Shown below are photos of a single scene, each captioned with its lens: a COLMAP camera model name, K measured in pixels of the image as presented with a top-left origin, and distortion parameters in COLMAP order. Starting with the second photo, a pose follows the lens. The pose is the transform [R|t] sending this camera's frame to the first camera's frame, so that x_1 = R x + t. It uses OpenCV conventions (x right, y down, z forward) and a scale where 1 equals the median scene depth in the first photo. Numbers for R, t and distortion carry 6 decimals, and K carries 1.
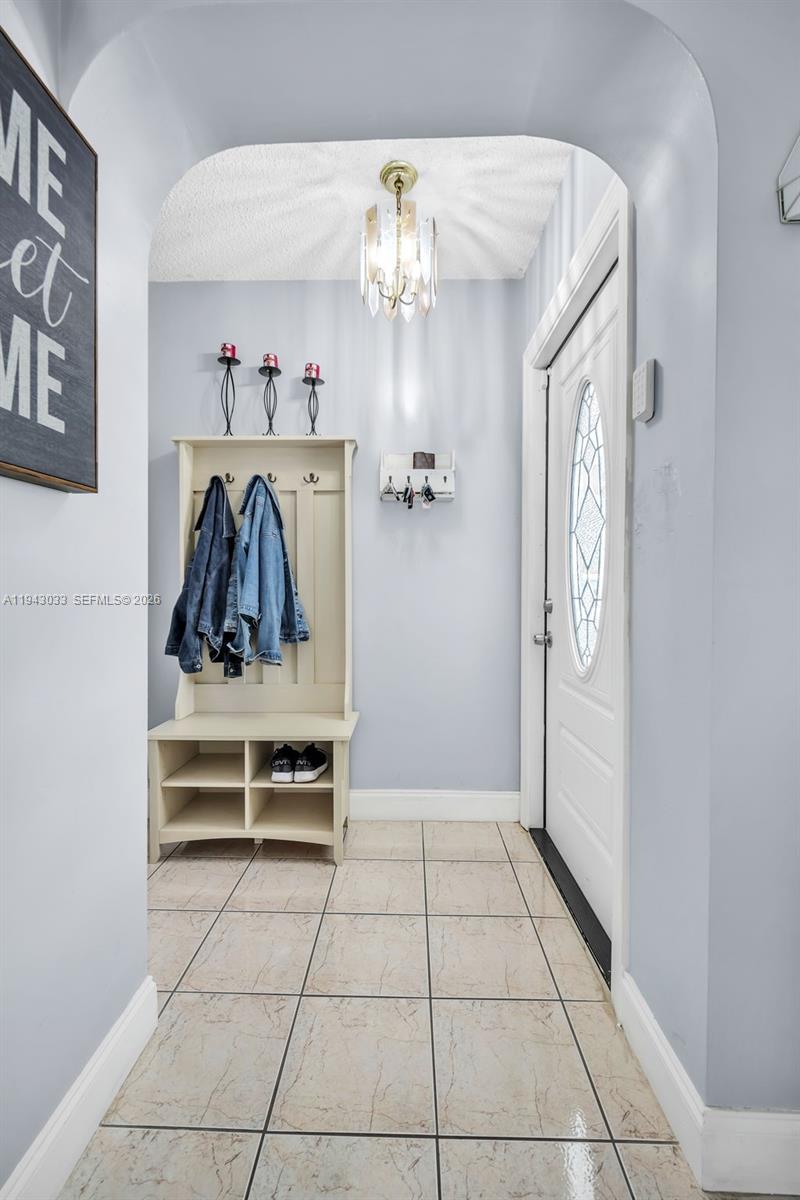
lens RADIAL K [[518.0, 0, 399.6], [0, 518.0, 591.8], [0, 0, 1]] dist [0.002914, 0.000150]
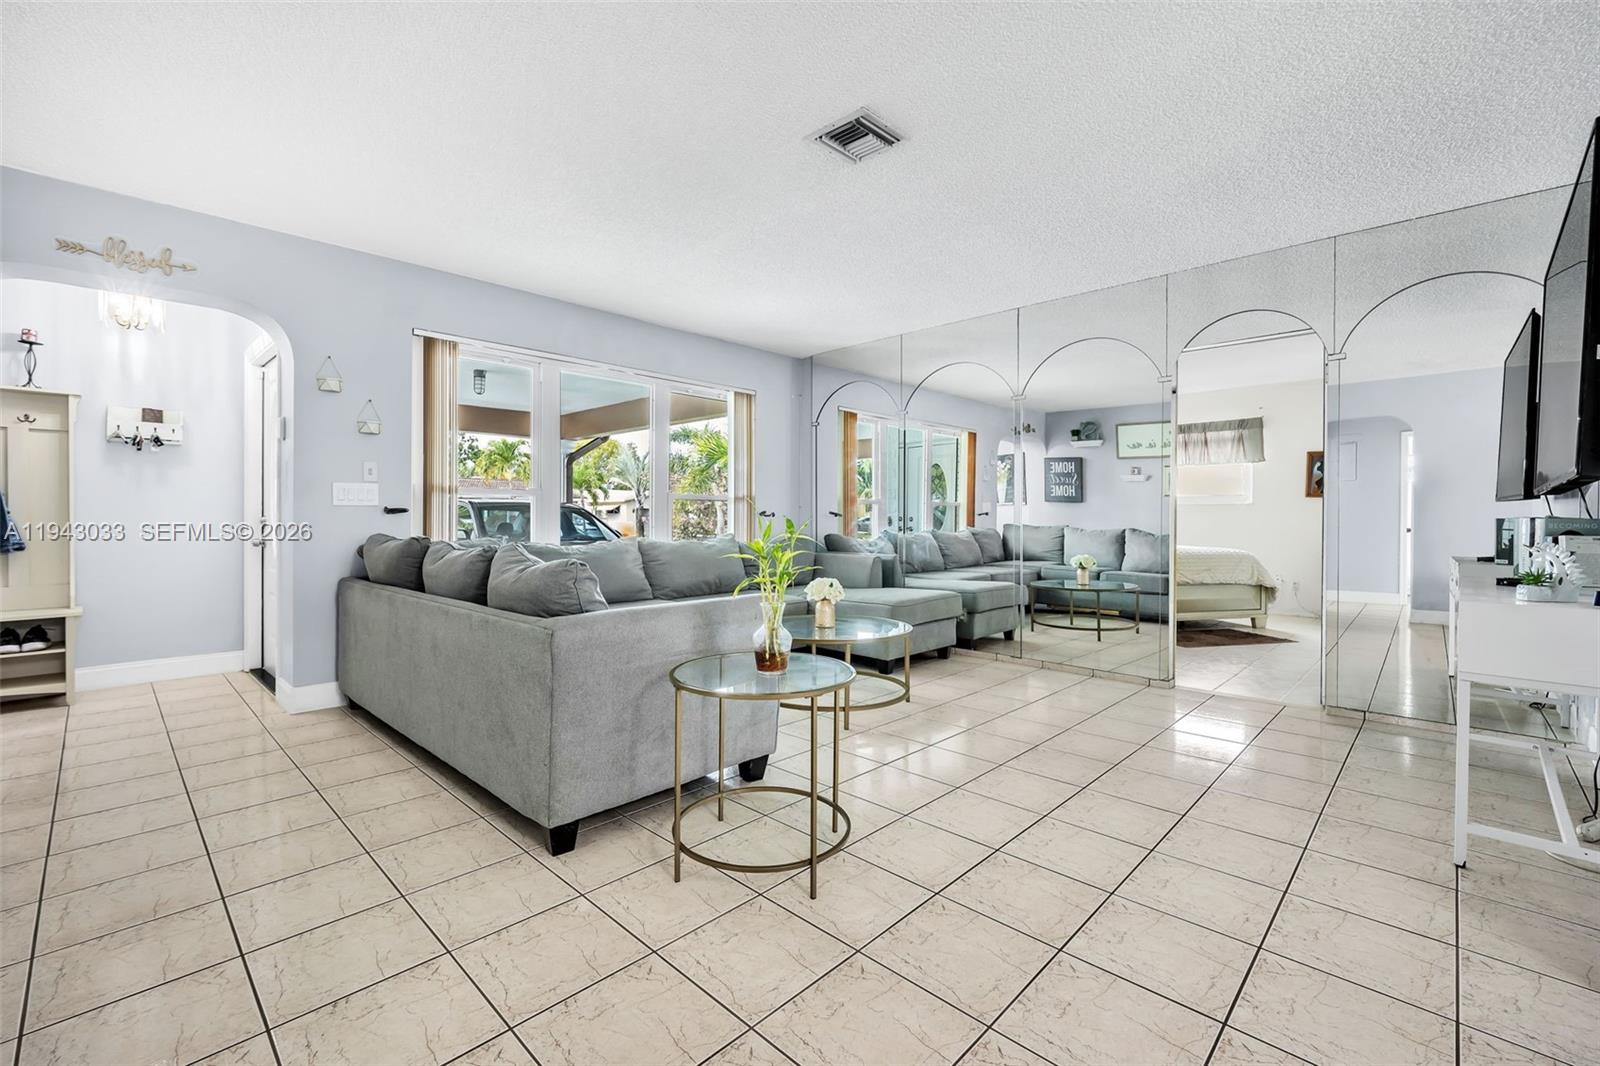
lens RADIAL K [[690.6, 0, 802.3], [0, 690.6, 521.9], [0, 0, 1]] dist [0.002914, 0.000150]
pose [[0.674005, -0.002626, 0.738723, -0.150062], [0.008978, 0.999949, -0.004637, 0.051876], [-0.738673, 0.009758, 0.673994, -1.518800]]
